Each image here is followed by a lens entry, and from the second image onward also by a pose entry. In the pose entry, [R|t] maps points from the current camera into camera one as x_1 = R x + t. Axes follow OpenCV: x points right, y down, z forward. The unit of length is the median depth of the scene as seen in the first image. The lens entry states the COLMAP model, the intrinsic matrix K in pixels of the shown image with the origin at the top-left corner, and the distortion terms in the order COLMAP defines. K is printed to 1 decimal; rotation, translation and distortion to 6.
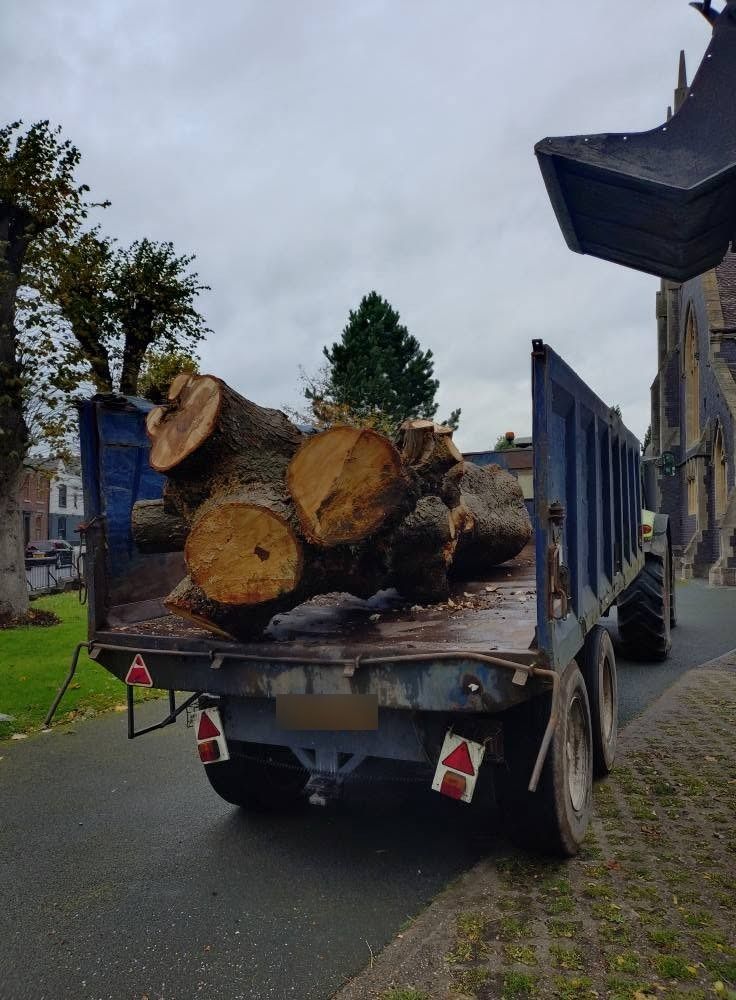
lens RADIAL K [[710.5, 0, 368.0], [0, 710.5, 500.0], [0, 0, 1]] dist [-0.002854, -0.001789]
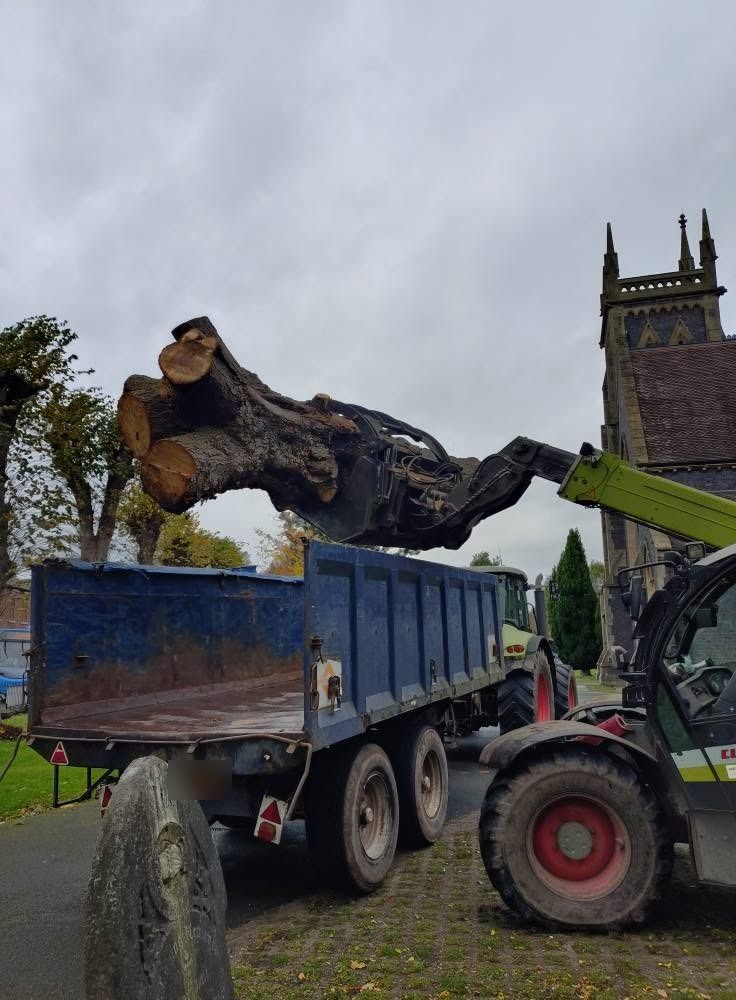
lens RADIAL K [[726.3, 0, 368.0], [0, 726.3, 500.0], [0, 0, 1]] dist [0.045751, -0.145421]
pose [[0.999962, -0.008273, -0.002742, 0.284944], [0.007730, 0.987175, -0.159455, -0.024697], [0.004026, 0.159428, 0.987201, -0.489158]]
